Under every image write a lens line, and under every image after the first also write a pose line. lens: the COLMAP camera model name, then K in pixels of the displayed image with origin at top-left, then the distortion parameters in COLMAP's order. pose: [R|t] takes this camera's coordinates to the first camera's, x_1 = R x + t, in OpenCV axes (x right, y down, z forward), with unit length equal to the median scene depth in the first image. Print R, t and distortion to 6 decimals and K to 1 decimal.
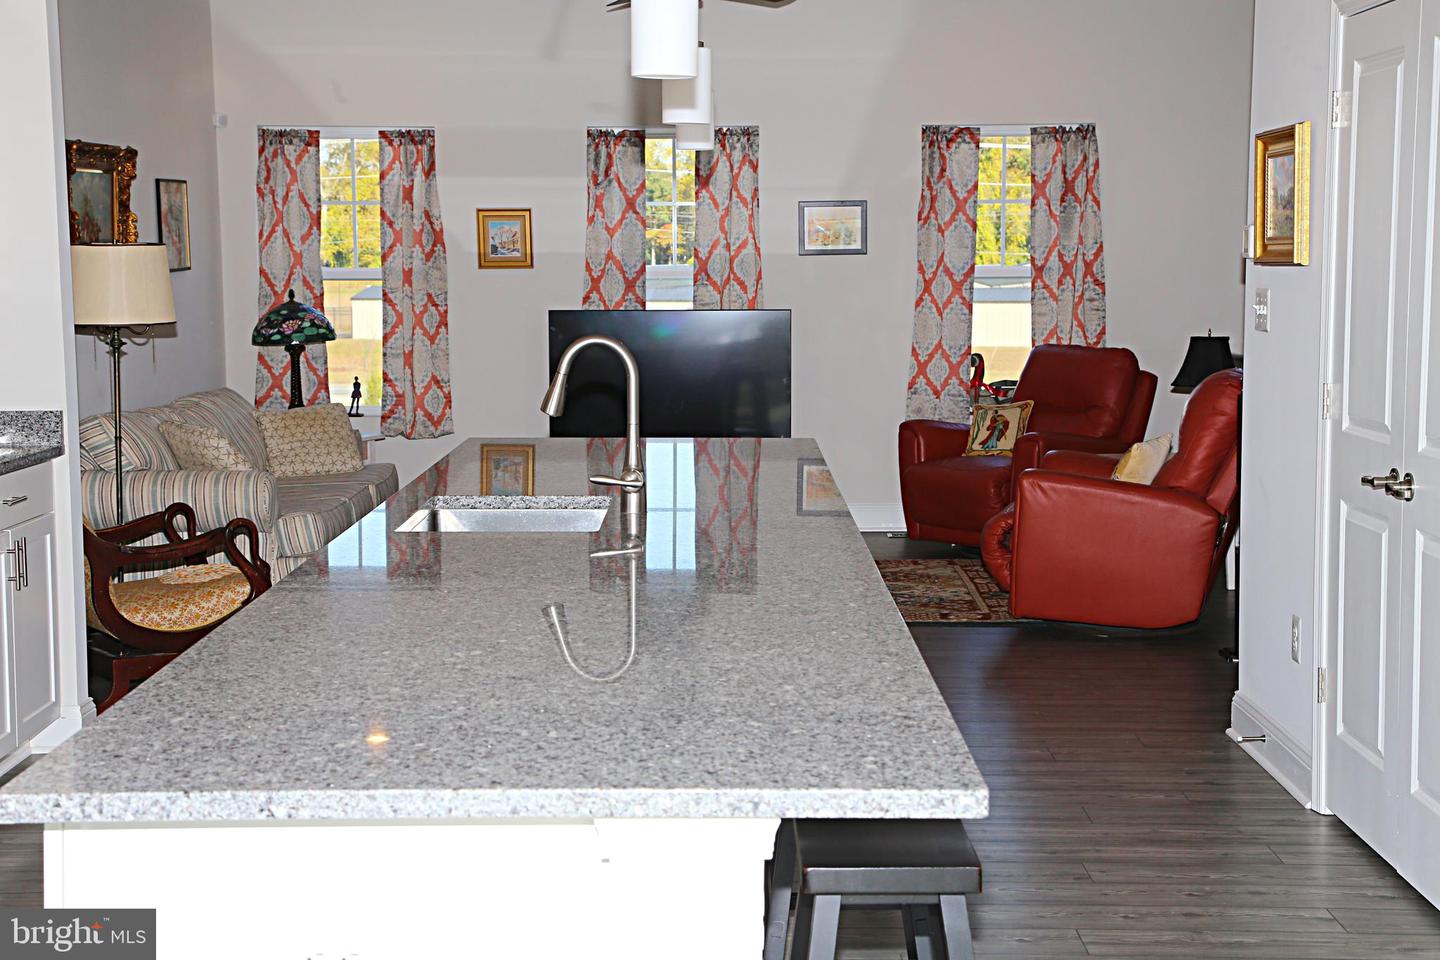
lens RADIAL K [[2300.2, 0, 720.0], [0, 2300.2, 480.0], [0, 0, 1]] dist [0.229569, 0.015458]
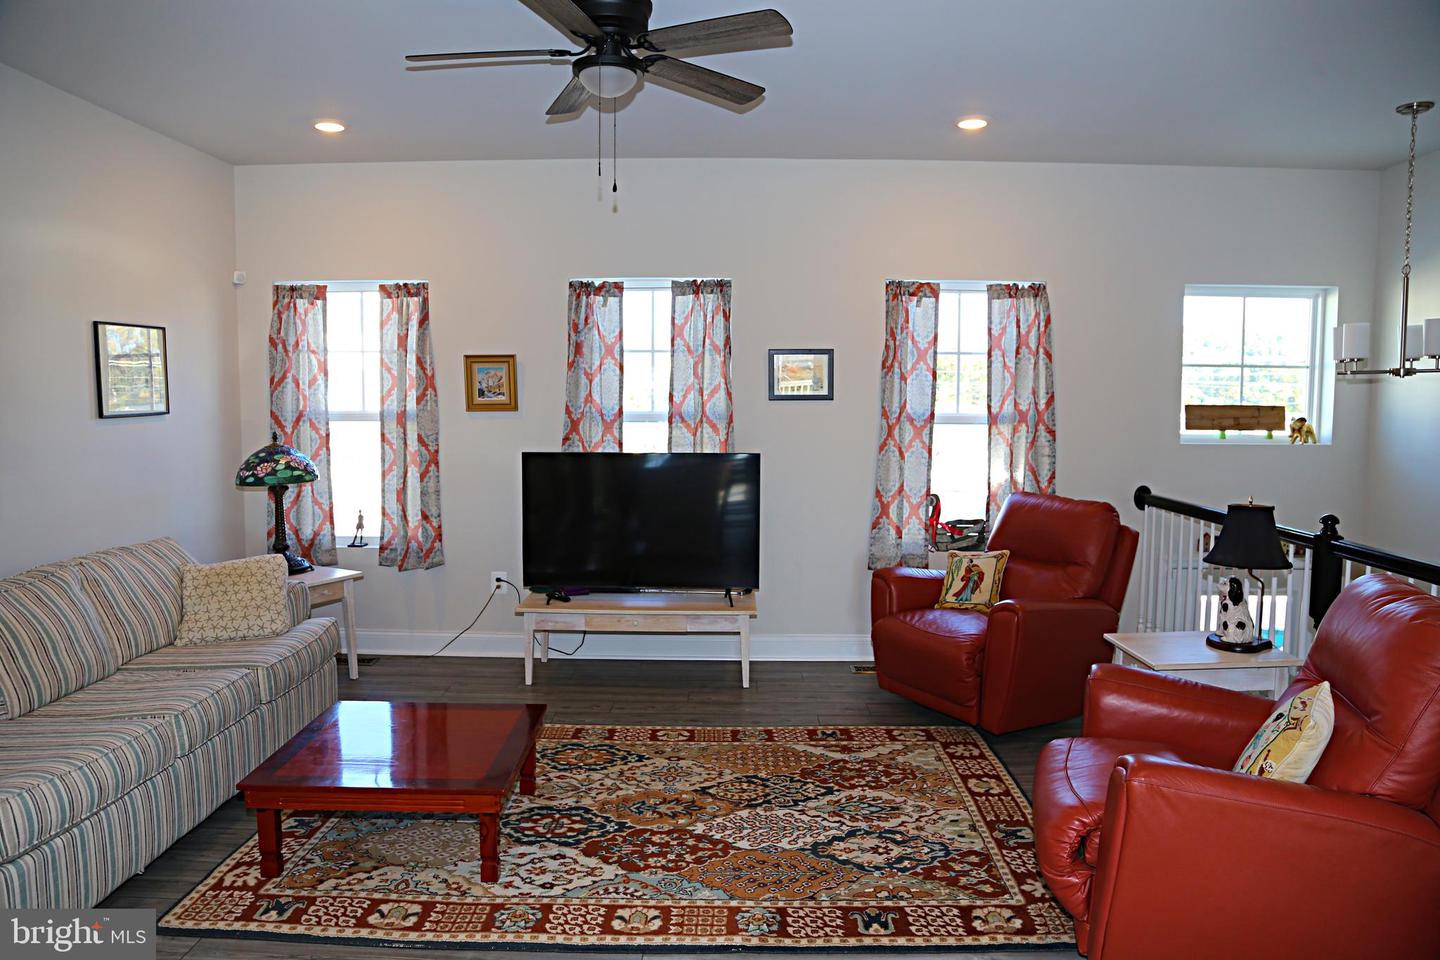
lens RADIAL K [[973.8, 0, 727.2], [0, 973.8, 481.2], [0, 0, 1]] dist [-0.125140, 0.066922]
pose [[0.999956, 0.009003, -0.002715, 0.016964], [-0.009044, 0.999837, -0.015610, -0.053551], [0.002574, 0.015634, 0.999874, 0.558768]]
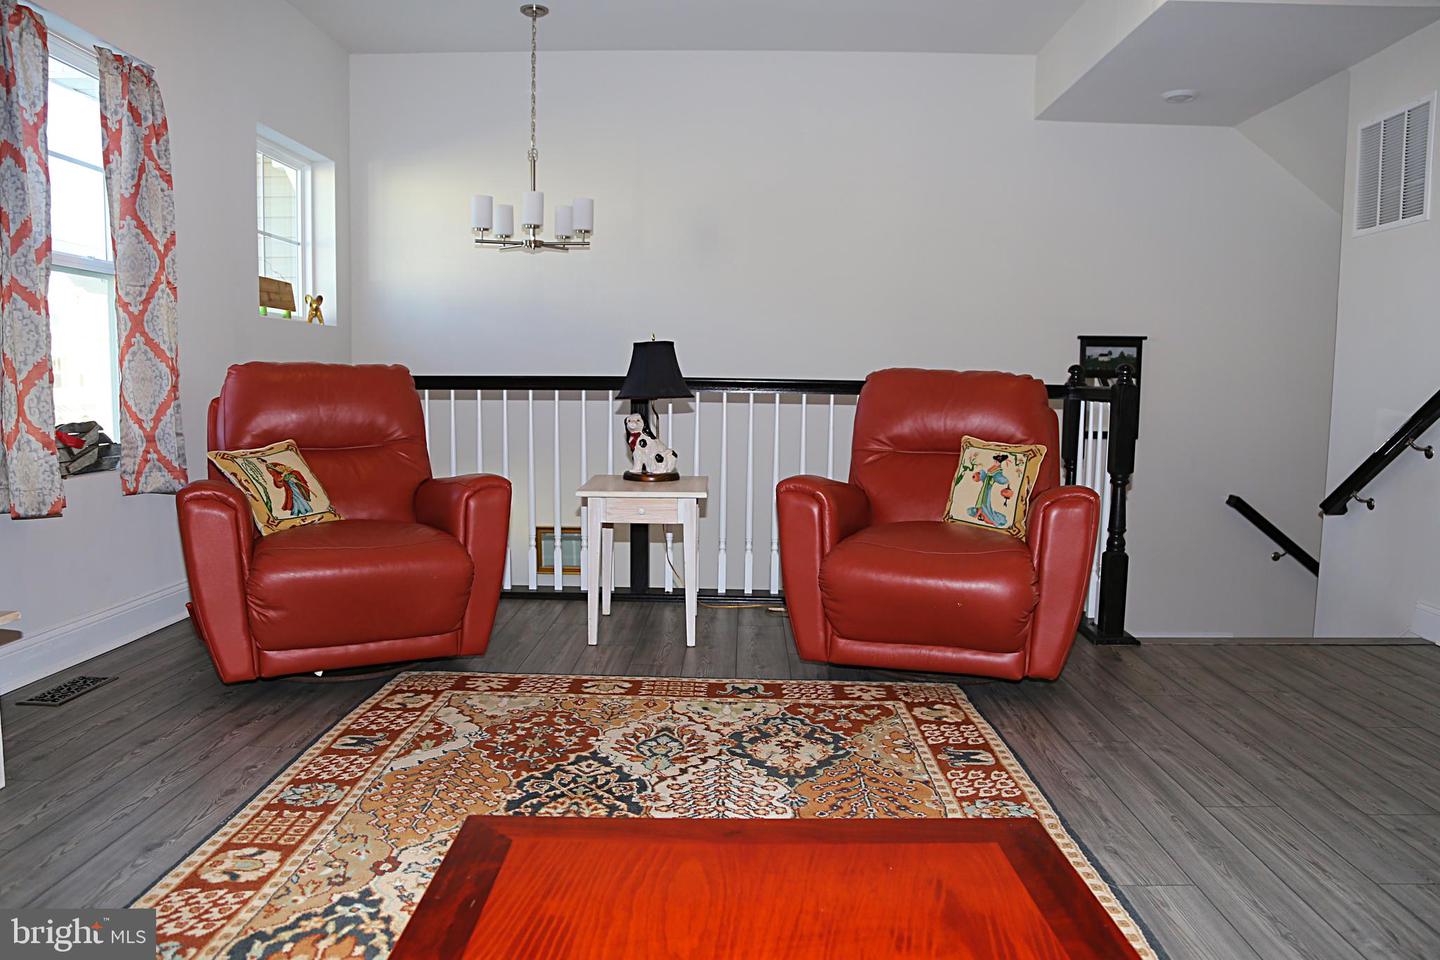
lens RADIAL K [[1008.8, 0, 720.0], [0, 1008.8, 480.0], [0, 0, 1]] dist [-0.128614, 0.079009]
pose [[0.017601, -0.091761, 0.995626, -0.150785], [0.090846, 0.991808, 0.089803, -0.035332], [-0.995709, 0.088868, 0.025793, 0.823077]]
